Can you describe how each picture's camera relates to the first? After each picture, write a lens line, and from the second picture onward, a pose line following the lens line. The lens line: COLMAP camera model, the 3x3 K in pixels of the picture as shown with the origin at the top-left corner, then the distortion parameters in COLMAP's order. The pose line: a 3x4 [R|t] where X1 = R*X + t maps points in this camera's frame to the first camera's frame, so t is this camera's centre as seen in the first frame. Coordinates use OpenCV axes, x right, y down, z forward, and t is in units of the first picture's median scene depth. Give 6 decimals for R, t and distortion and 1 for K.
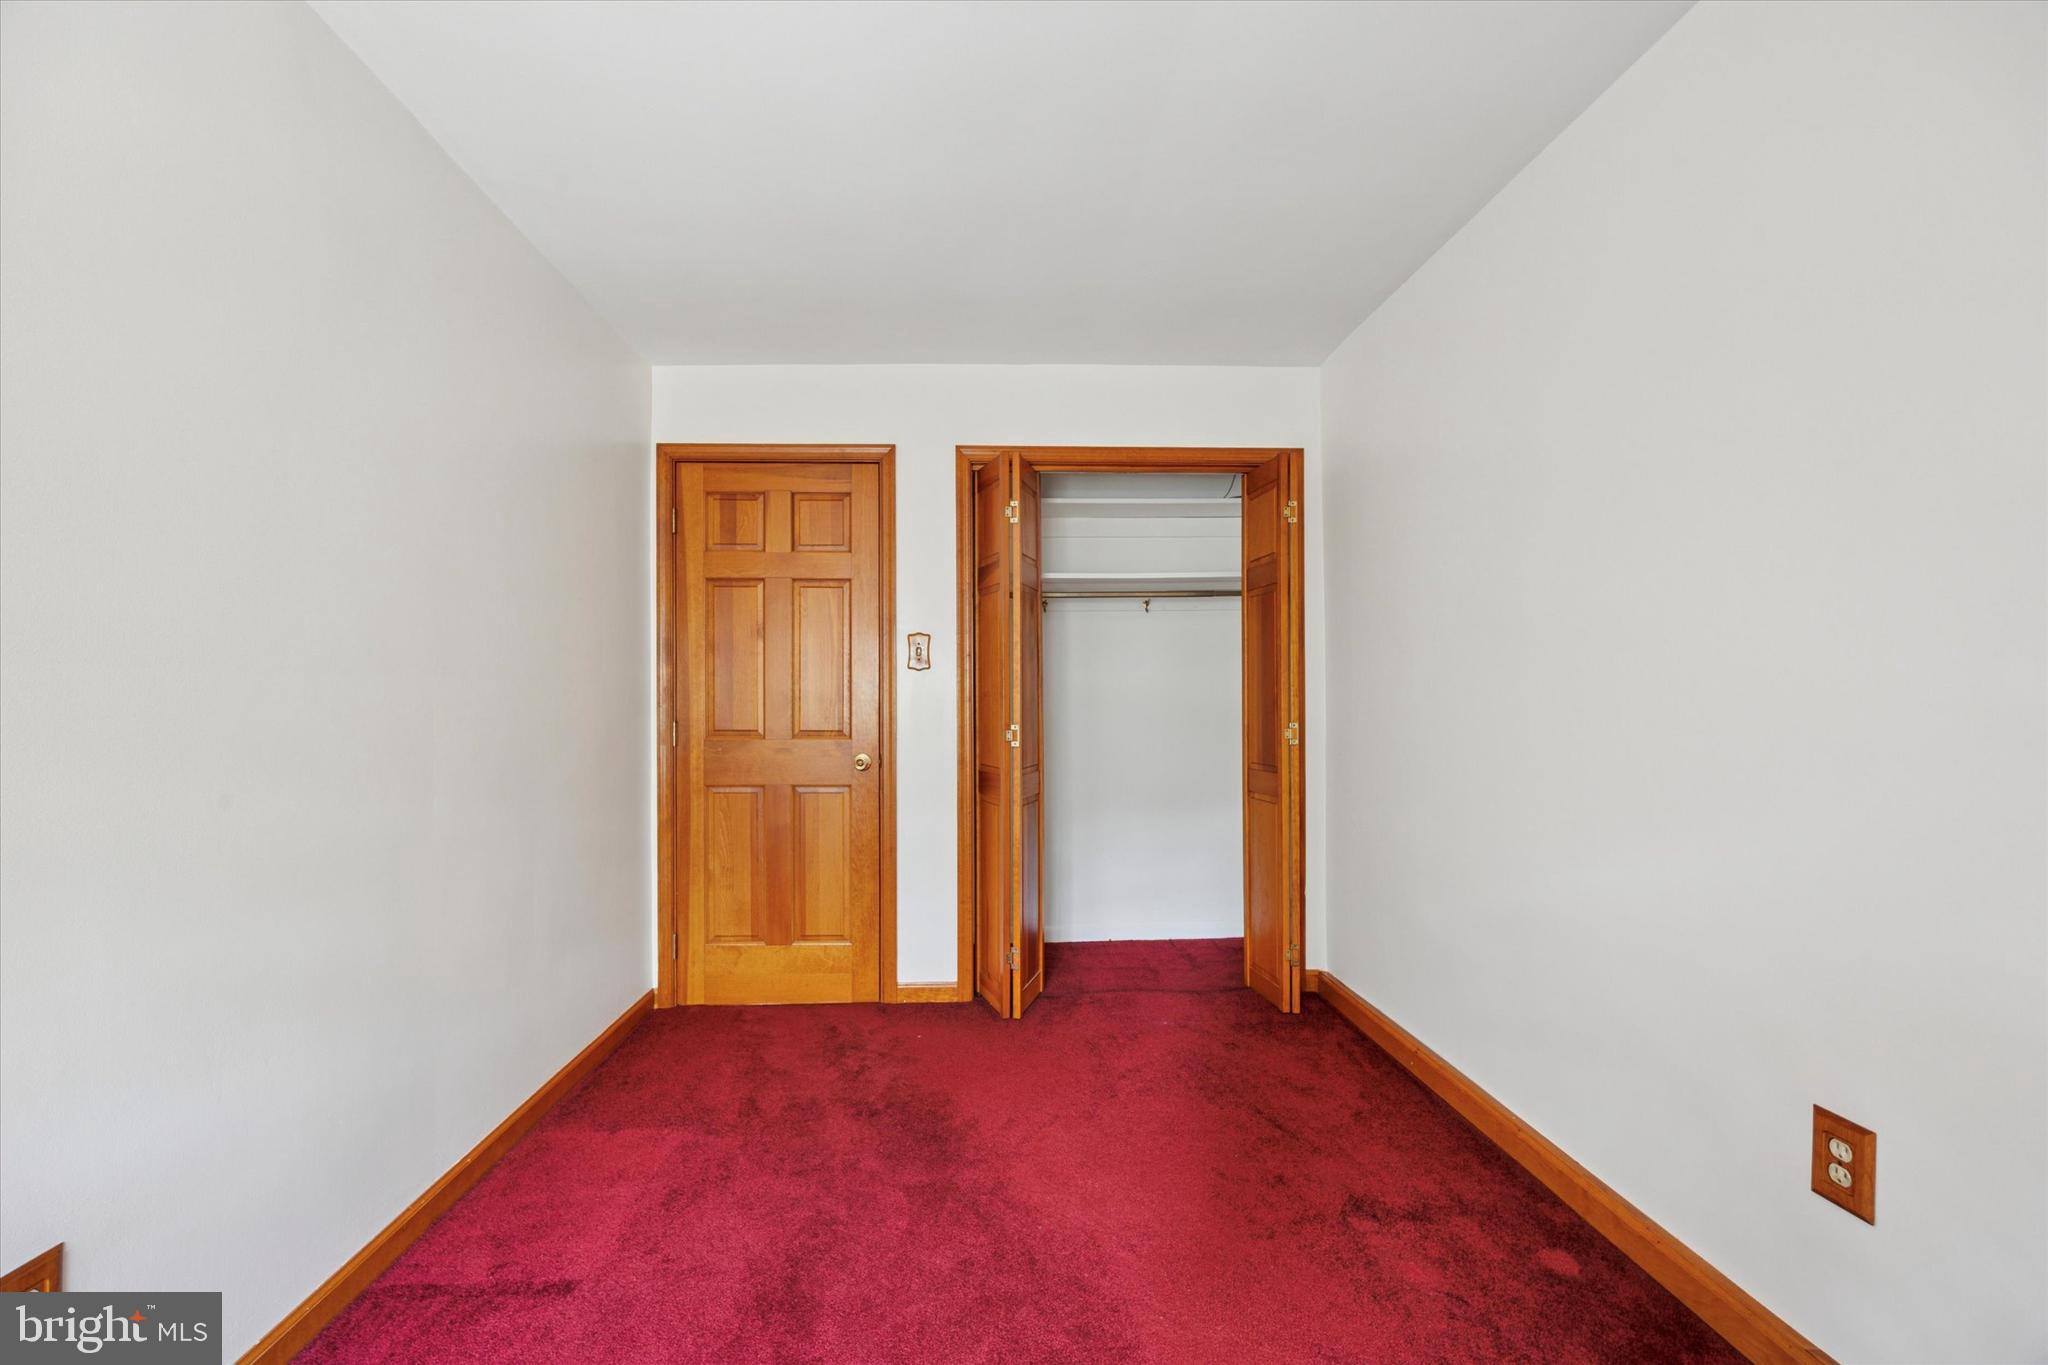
lens RADIAL K [[781.6, 0, 1001.9], [0, 781.6, 697.4], [0, 0, 1]] dist [-0.000818, 0.000347]
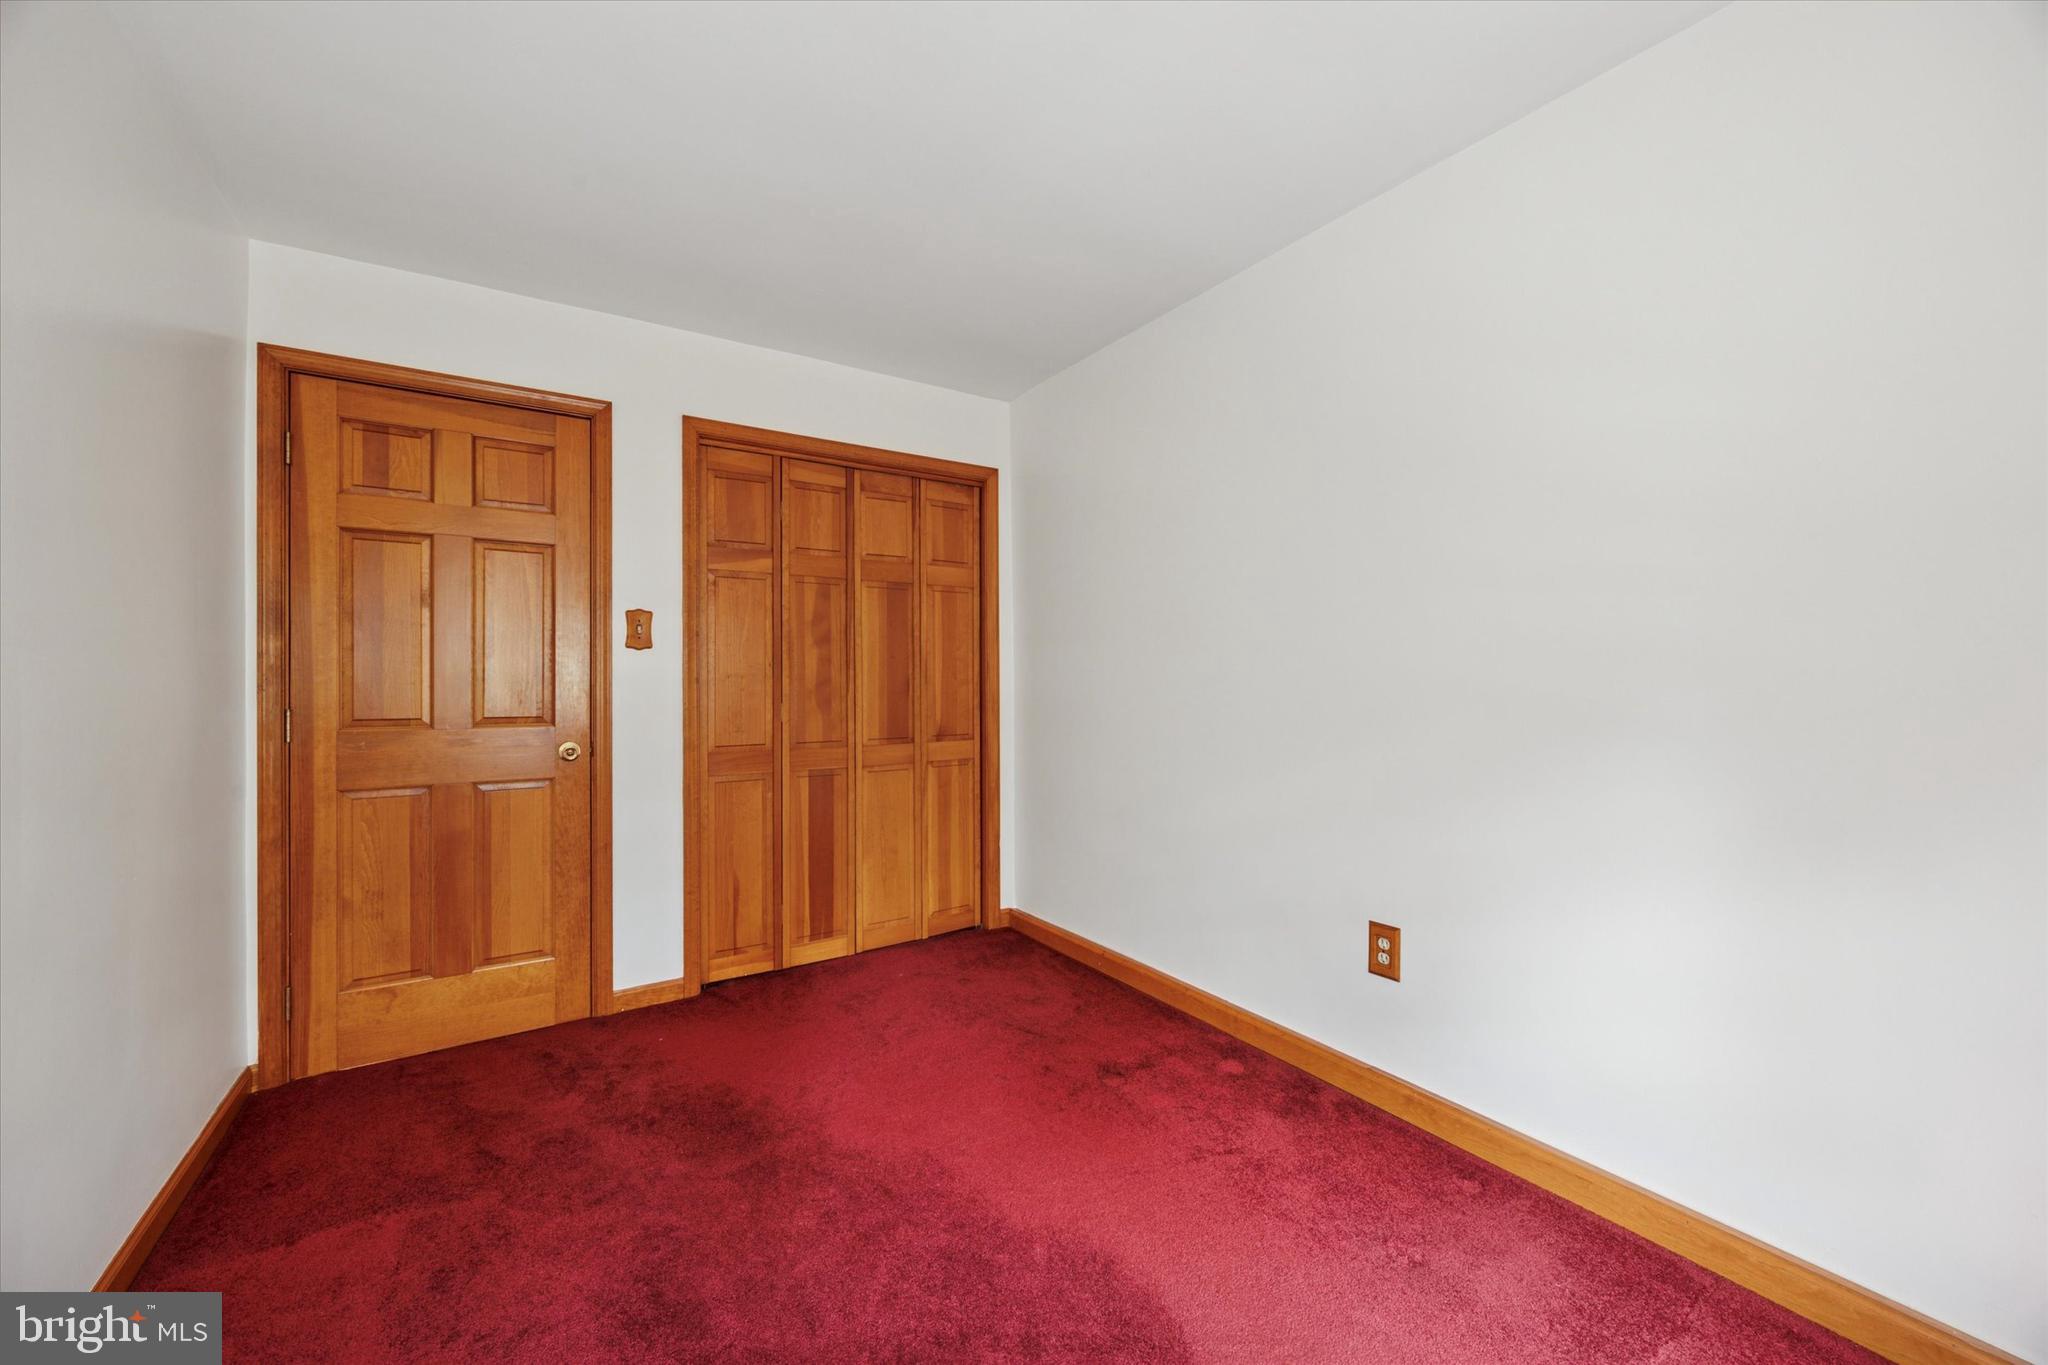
lens RADIAL K [[765.1, 0, 1018.7], [0, 765.1, 675.0], [0, 0, 1]] dist [-0.001226, 0.000381]
pose [[0.858149, 0.003330, 0.513390, -0.187520], [0.000110, 0.999978, -0.006670, 0.001818], [-0.513401, 0.005780, 0.858130, -0.010917]]
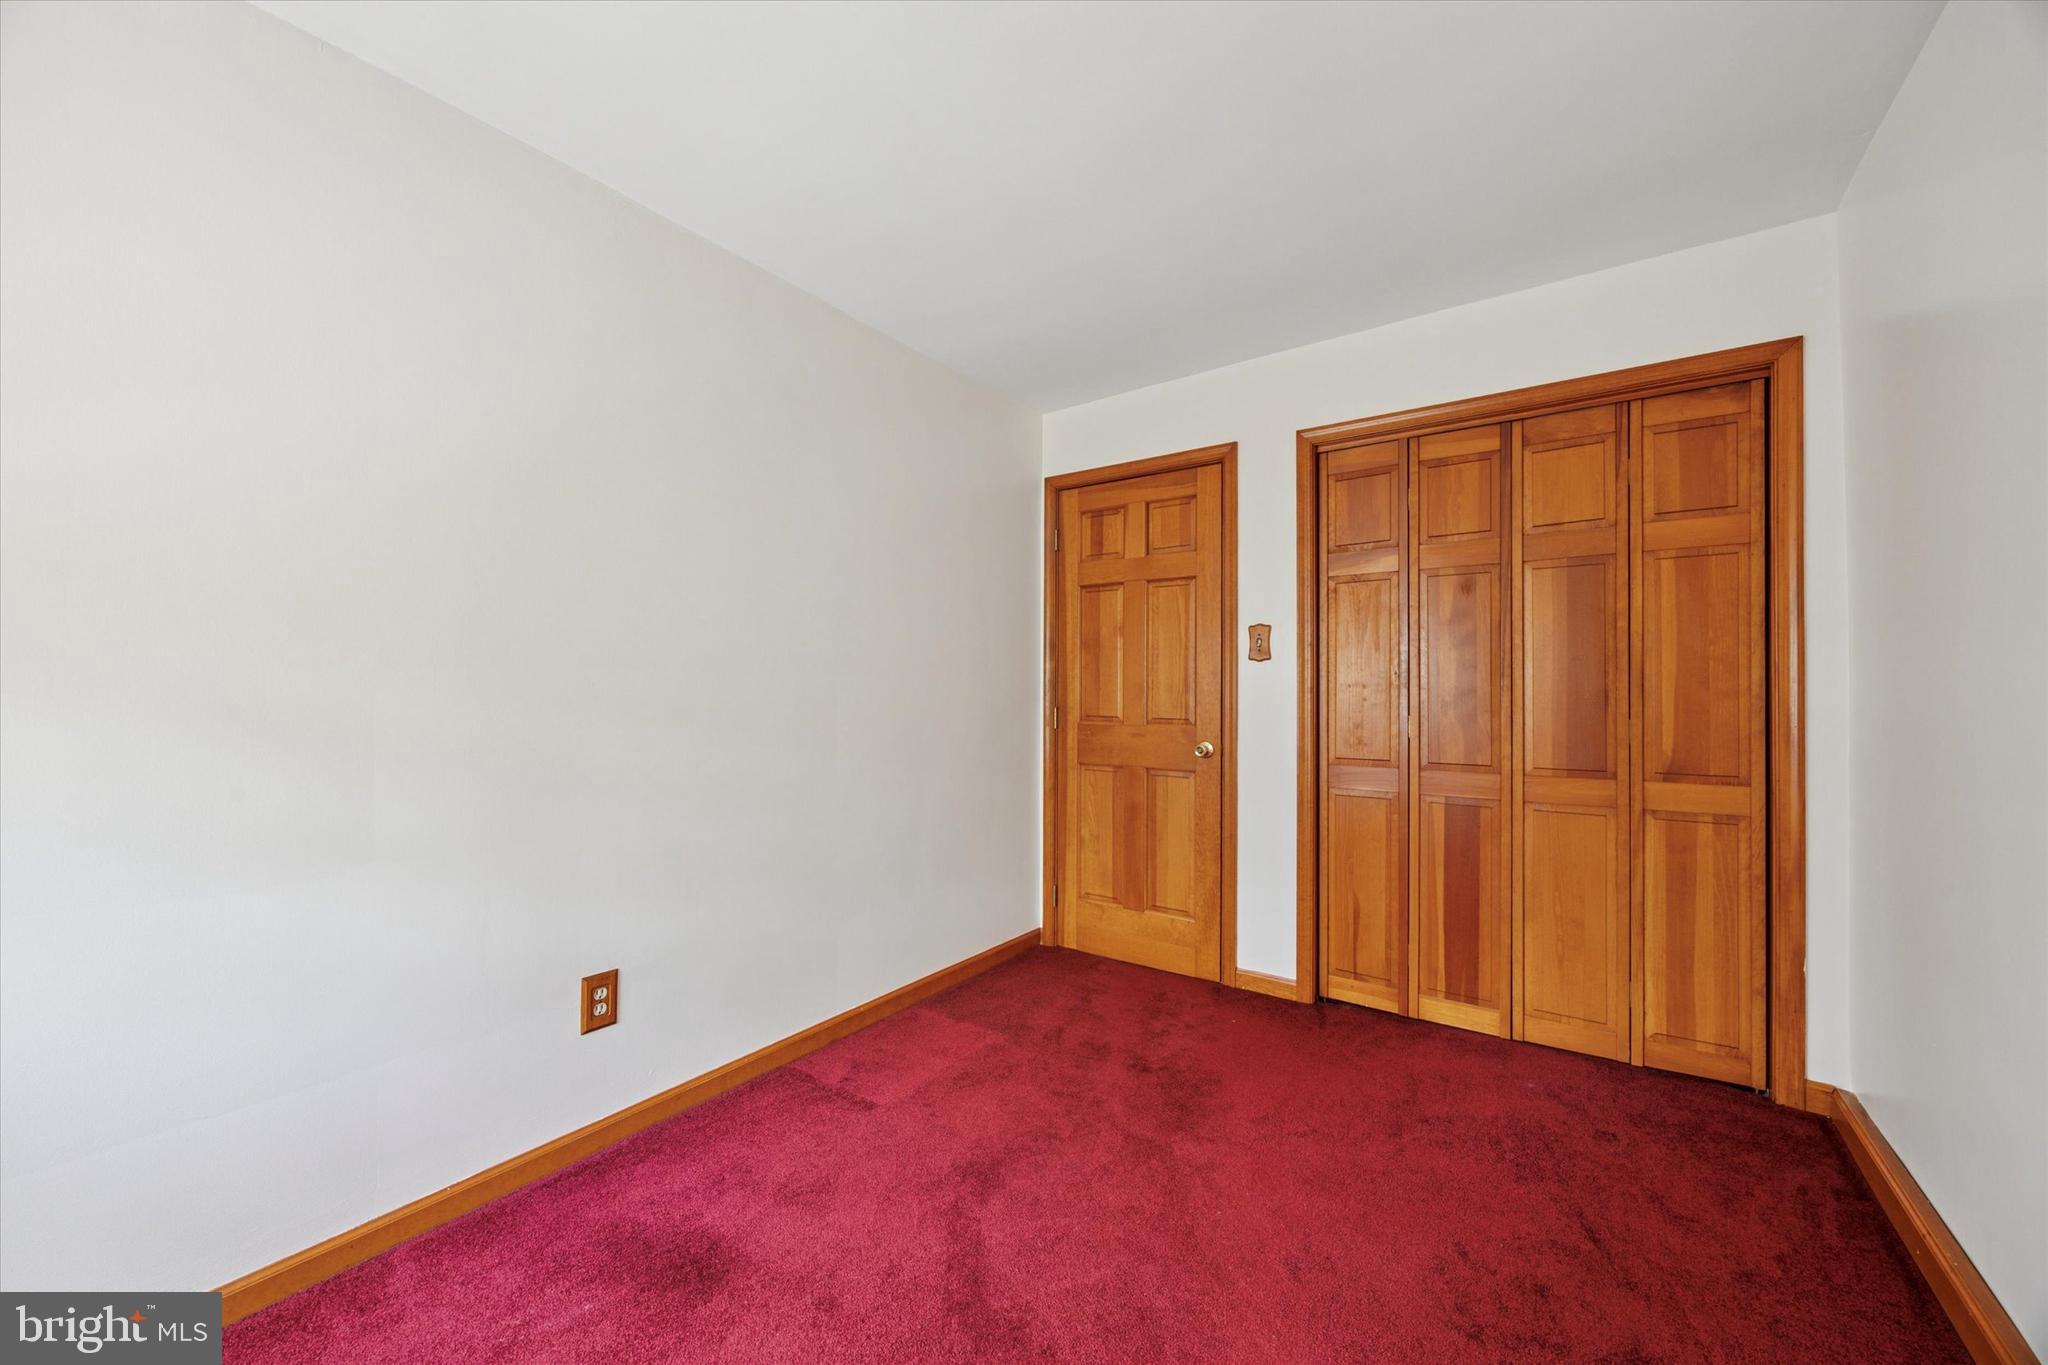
lens RADIAL K [[771.7, 0, 1024.0], [0, 771.7, 682.5], [0, 0, 1]] dist [-0.001640, 0.000822]
pose [[0.798294, -0.001129, -0.602267, 0.251622], [-0.003093, 0.999977, -0.005974, -0.000227], [0.602260, 0.006631, 0.798273, 0.026746]]
